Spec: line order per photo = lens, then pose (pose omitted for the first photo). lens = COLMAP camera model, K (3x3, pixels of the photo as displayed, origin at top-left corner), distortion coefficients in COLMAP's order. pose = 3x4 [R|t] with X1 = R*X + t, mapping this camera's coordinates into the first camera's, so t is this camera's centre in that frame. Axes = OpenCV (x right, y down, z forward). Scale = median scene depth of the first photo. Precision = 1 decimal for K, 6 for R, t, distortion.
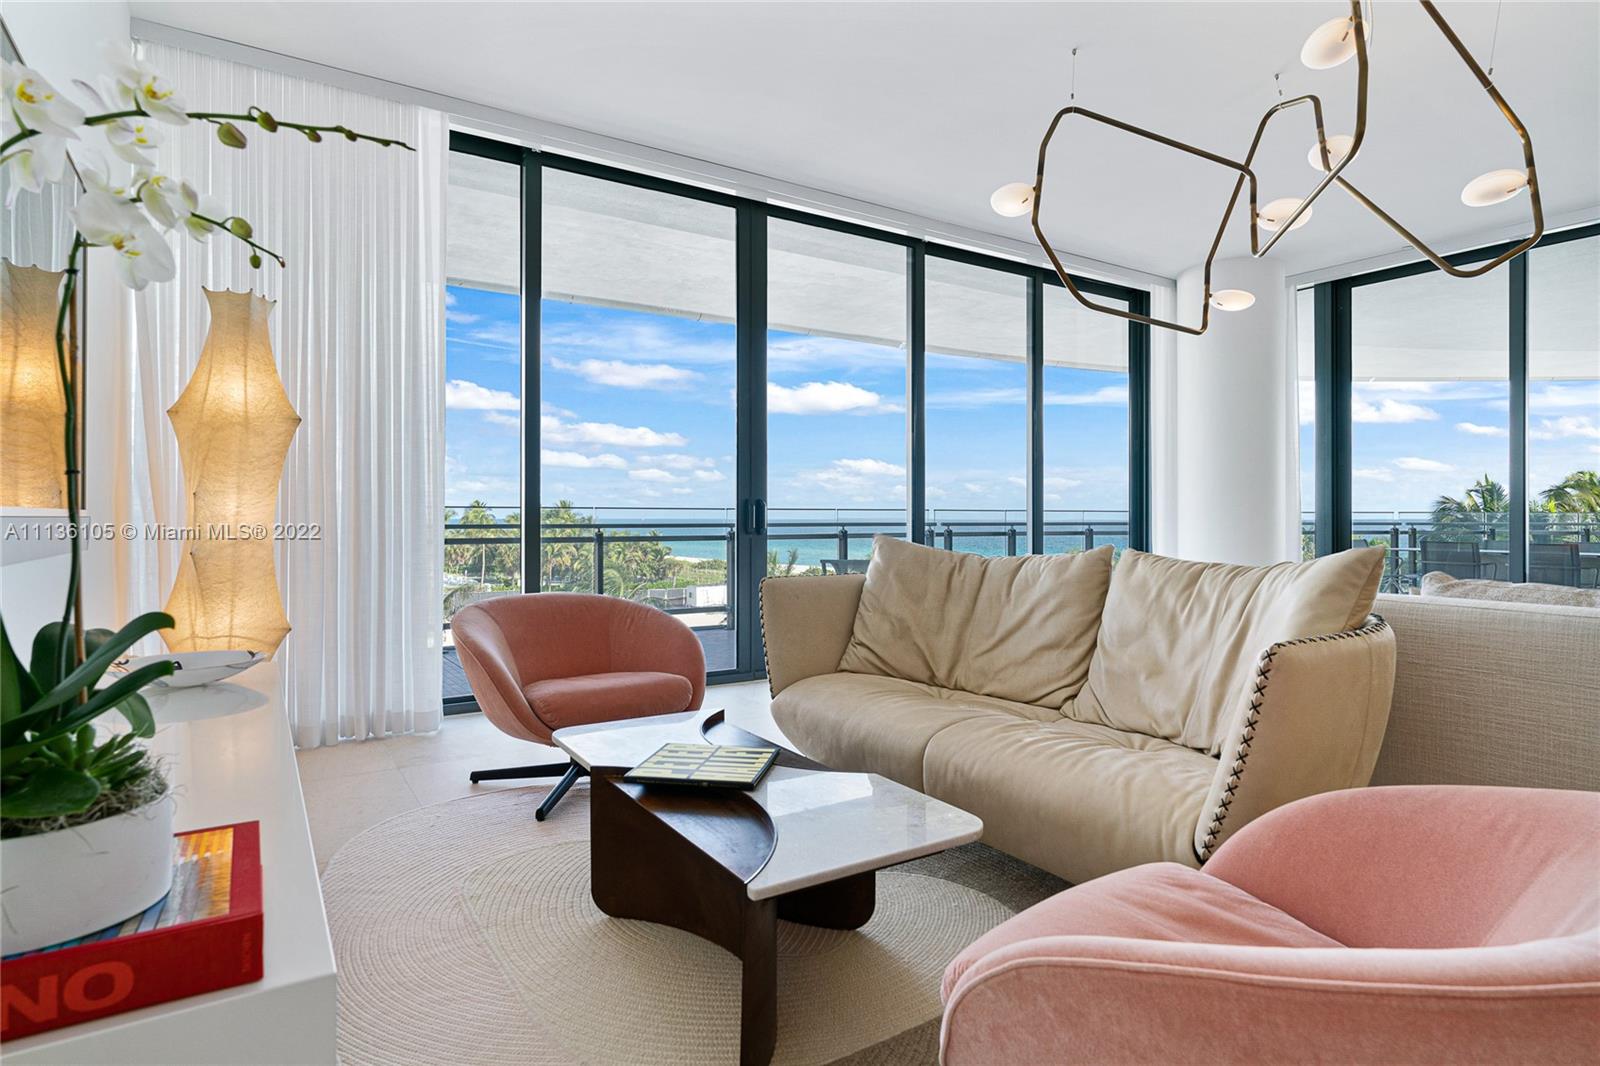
lens RADIAL K [[850.5, 0, 804.5], [0, 850.5, 516.4], [0, 0, 1]] dist [-0.004006, 0.000030]
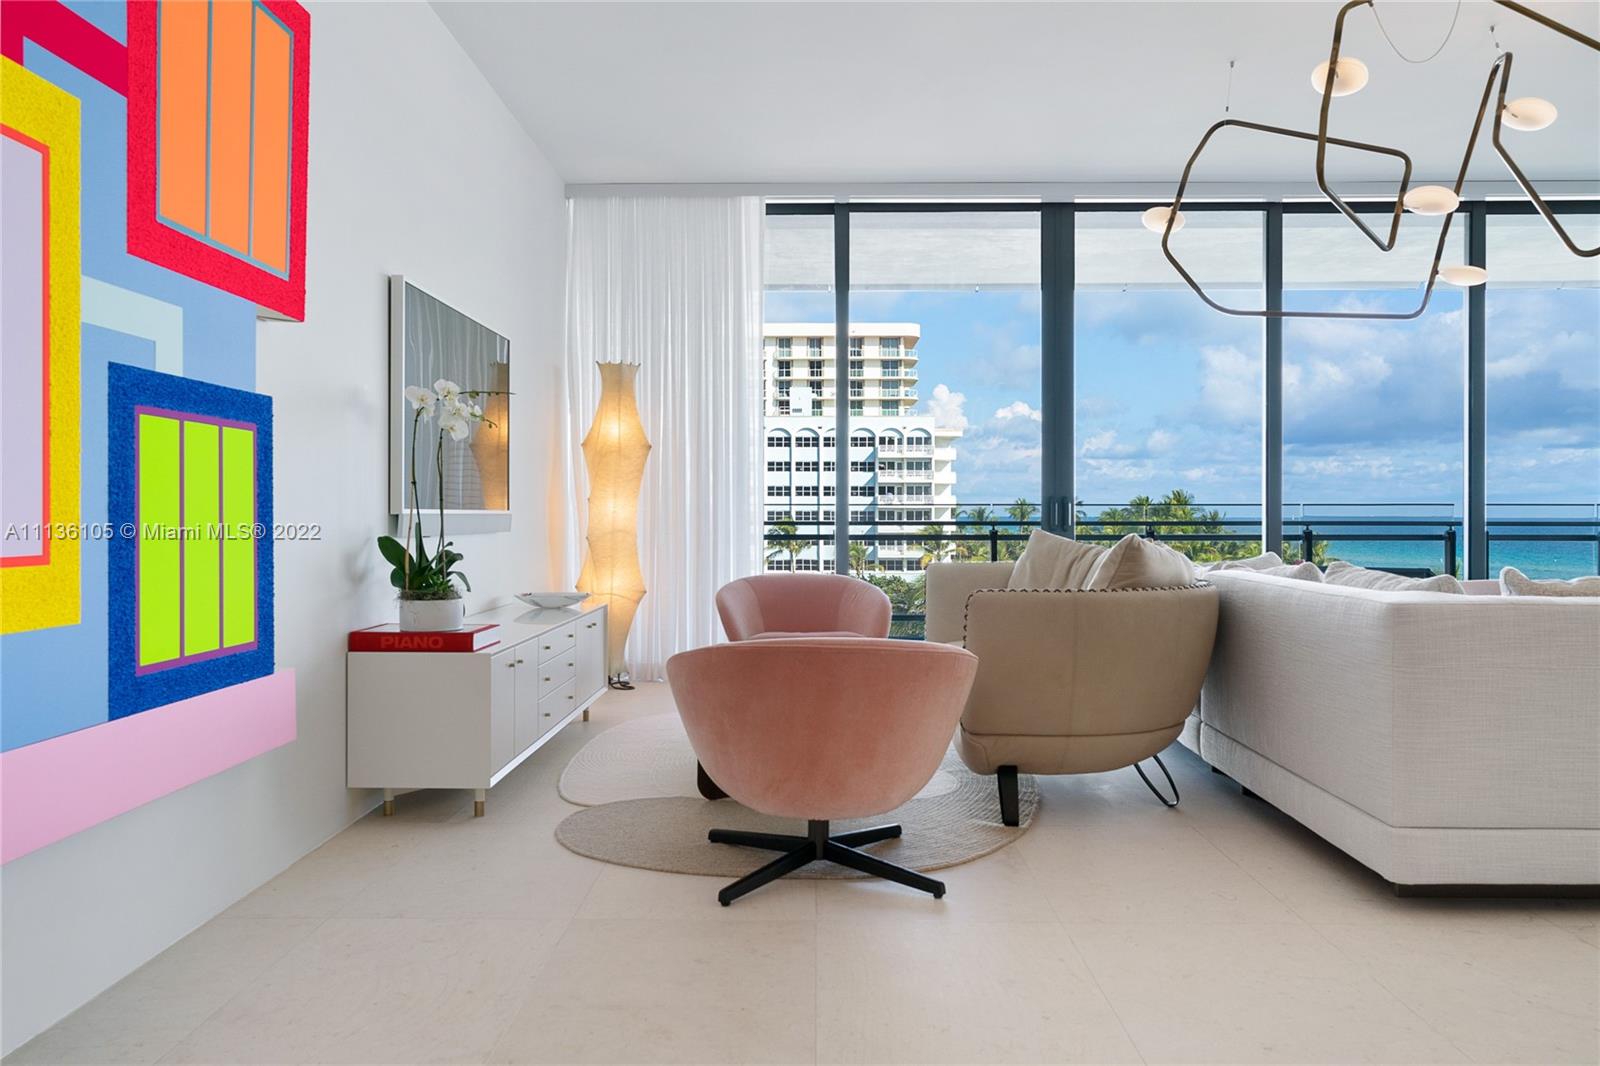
lens RADIAL K [[1171.9, 0, 818.8], [0, 1171.9, 525.7], [0, 0, 1]] dist [0.001991, -0.001563]
pose [[0.838829, 0.005130, -0.544371, 0.628280], [0.000721, 0.999944, 0.010534, -0.000139], [0.544394, -0.009229, 0.838779, -0.444093]]
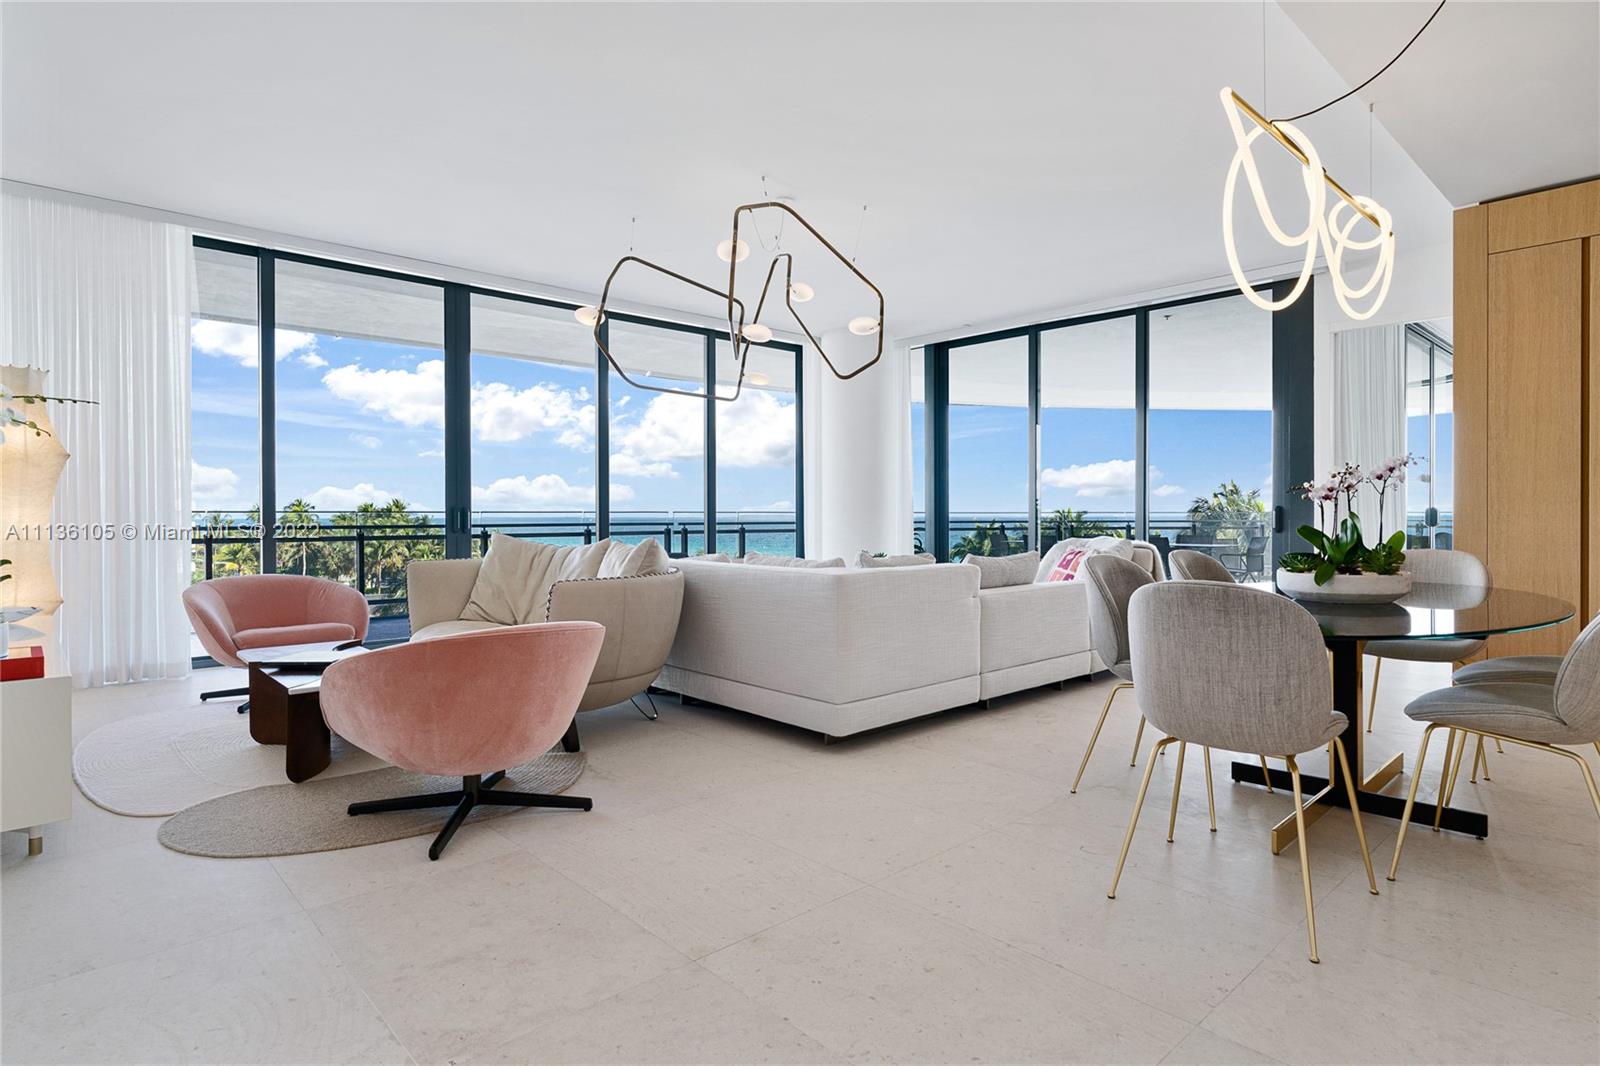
lens RADIAL K [[838.2, 0, 797.5], [0, 838.2, 522.2], [0, 0, 1]] dist [-0.000947, 0.001023]
pose [[0.985749, -0.004458, 0.168162, 0.327936], [0.002942, 0.999953, 0.009263, -0.009282], [-0.168195, -0.008636, 0.985716, -0.519891]]
